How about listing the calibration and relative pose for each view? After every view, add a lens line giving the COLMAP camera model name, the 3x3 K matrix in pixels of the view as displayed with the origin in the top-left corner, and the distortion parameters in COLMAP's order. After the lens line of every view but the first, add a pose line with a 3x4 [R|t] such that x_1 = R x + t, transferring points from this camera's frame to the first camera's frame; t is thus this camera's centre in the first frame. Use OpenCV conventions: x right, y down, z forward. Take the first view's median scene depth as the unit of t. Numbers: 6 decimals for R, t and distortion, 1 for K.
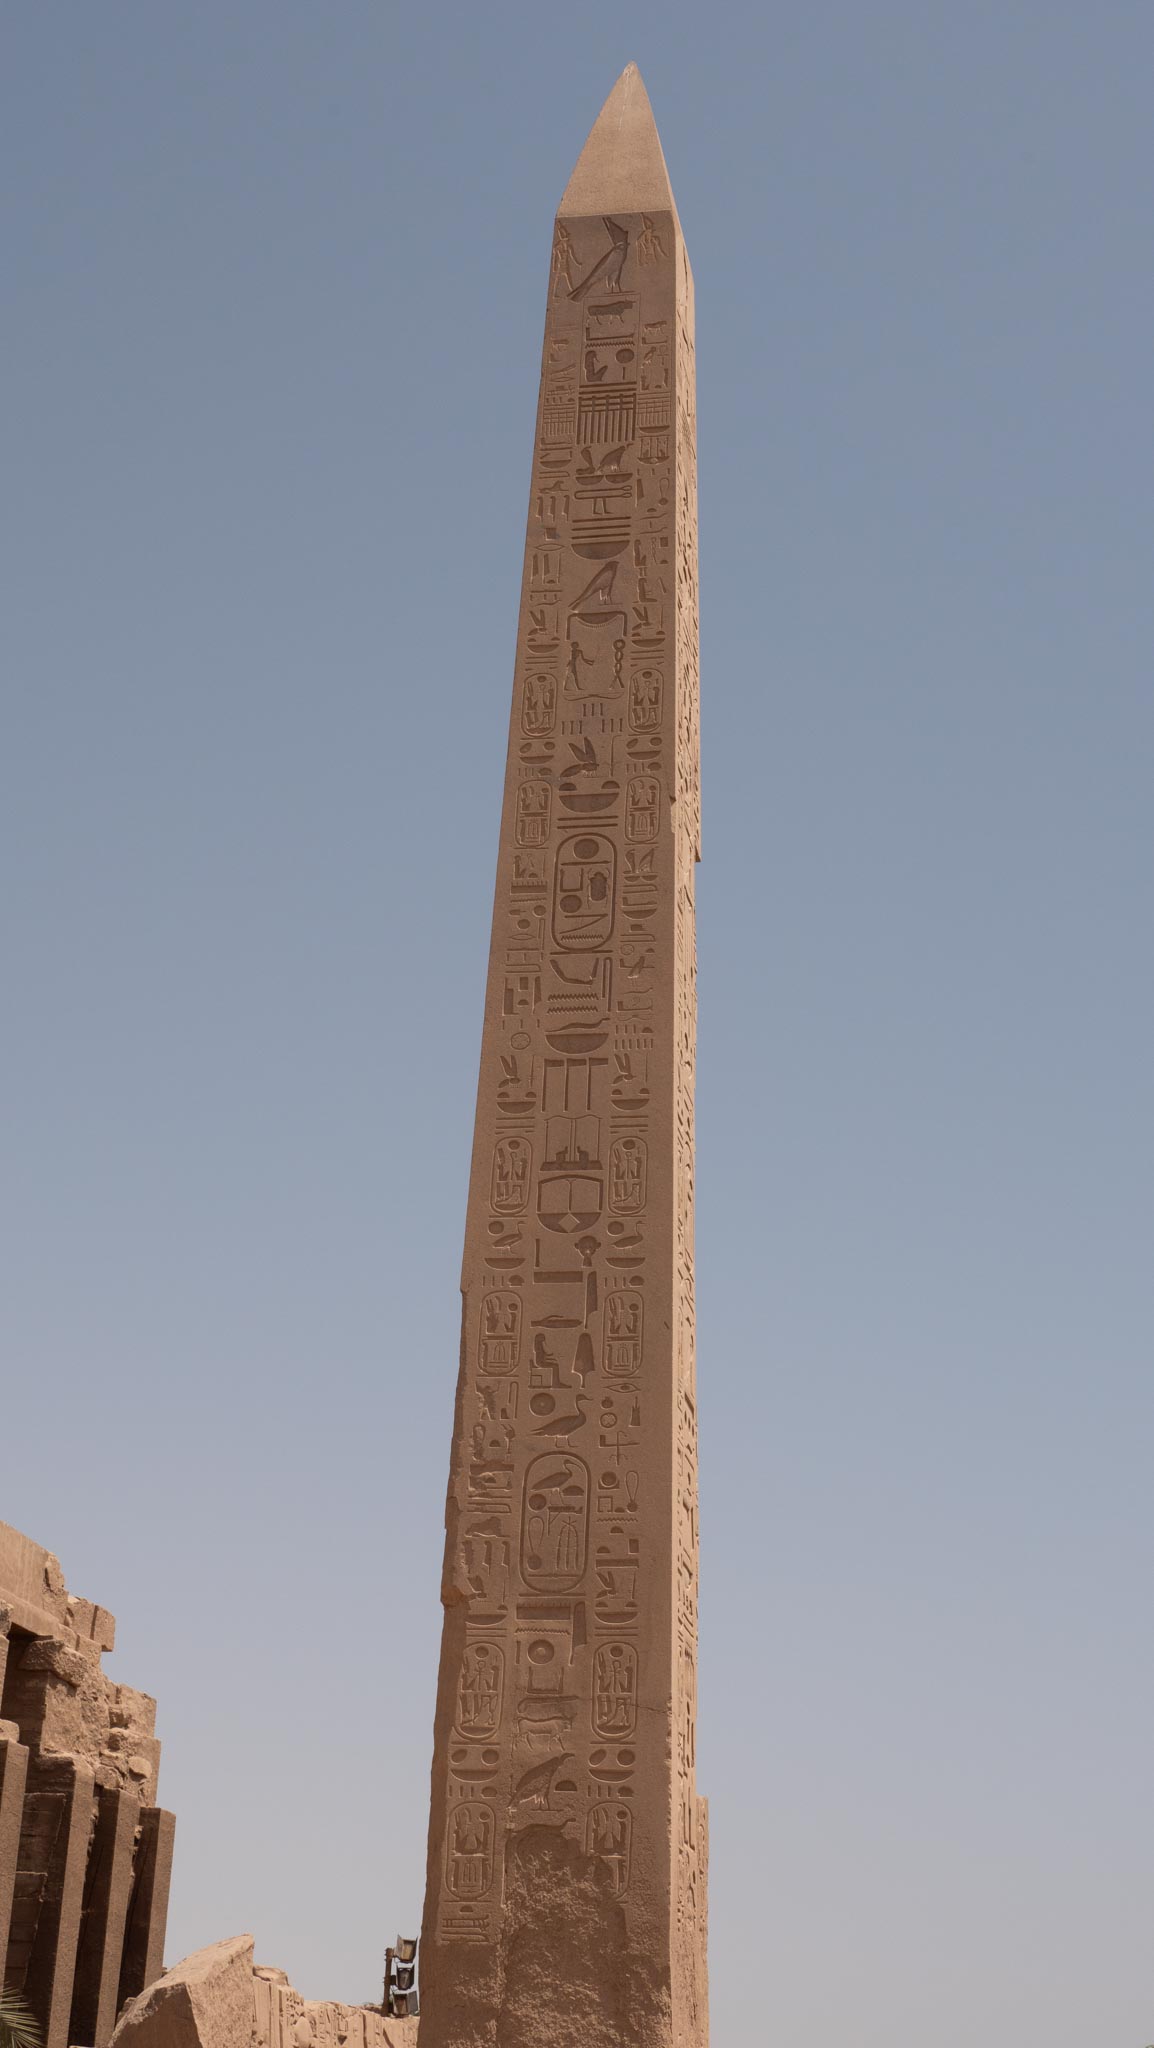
lens RADIAL K [[3206.6, 0, 579.9], [0, 3206.6, 1012.8], [0, 0, 1]] dist [0.009526, 0.000000]
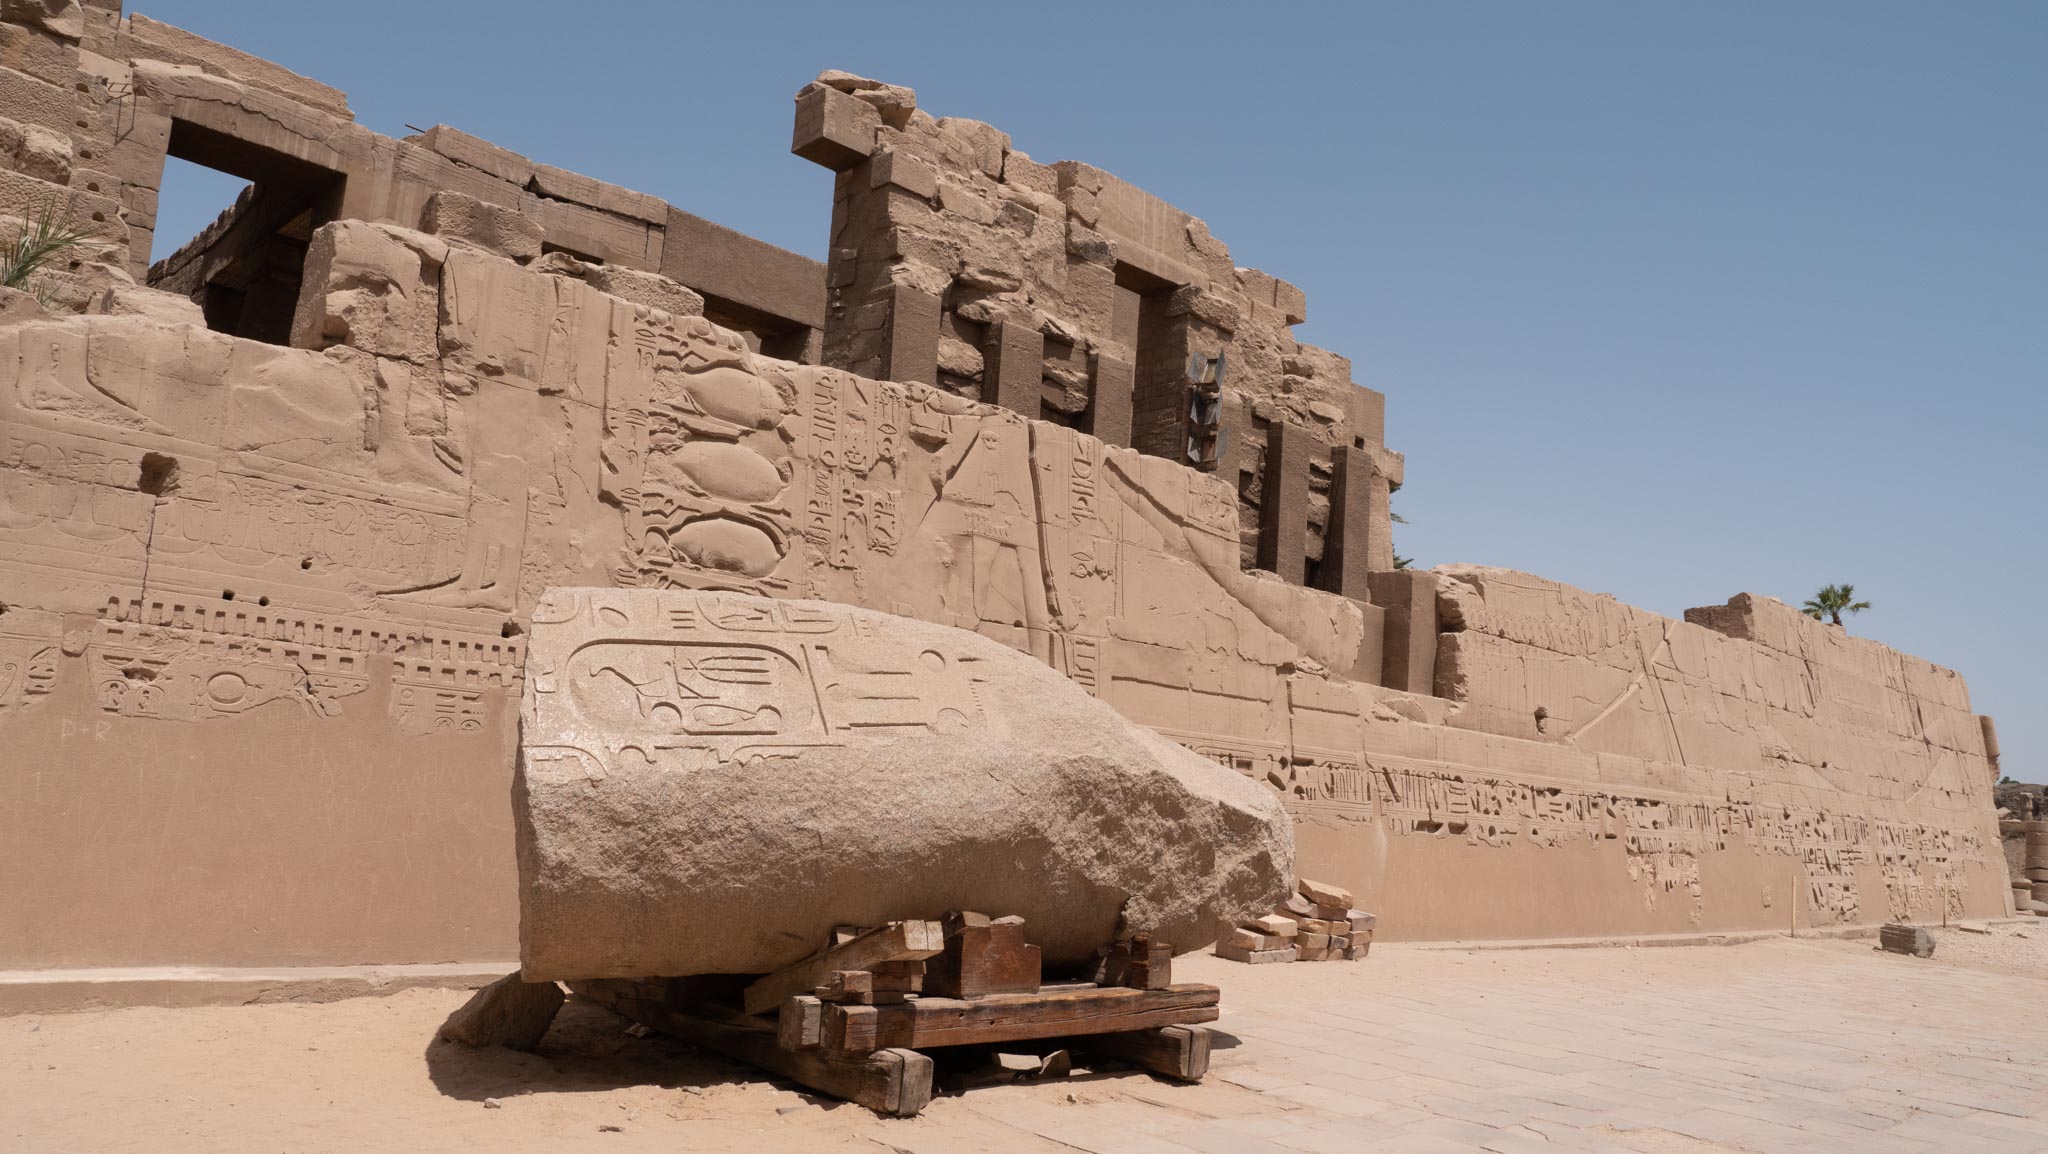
lens RADIAL K [[1532.3, 0, 1025.6], [0, 1532.3, 575.9], [0, 0, 1]] dist [-0.036348, -0.001080]
pose [[0.840414, -0.076667, -0.536494, 0.134891], [0.180634, 0.972964, 0.143921, 0.481481], [0.510955, -0.217863, 0.831541, 1.219846]]
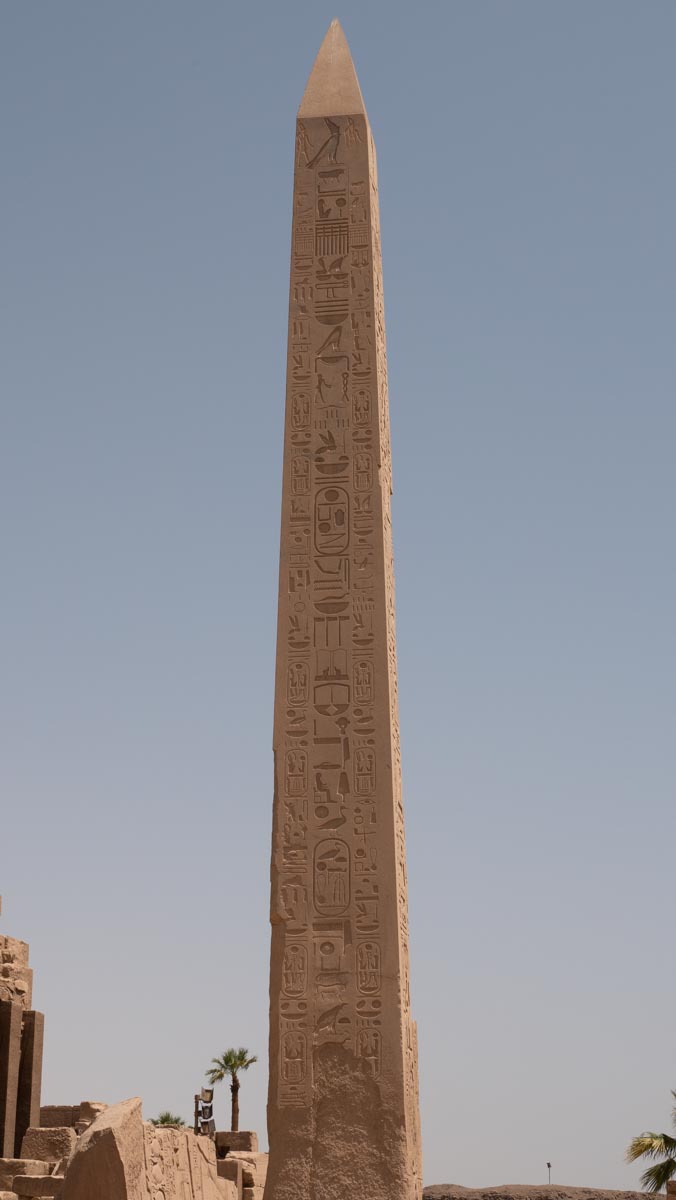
lens RADIAL K [[2145.4, 0, 337.2], [0, 2145.4, 604.8], [0, 0, 1]] dist [0.011217, 0.000000]
pose [[0.998610, -0.030175, 0.043225, -0.046616], [0.027060, 0.997113, 0.070941, -0.072751], [-0.045241, -0.069672, 0.996544, -0.181693]]
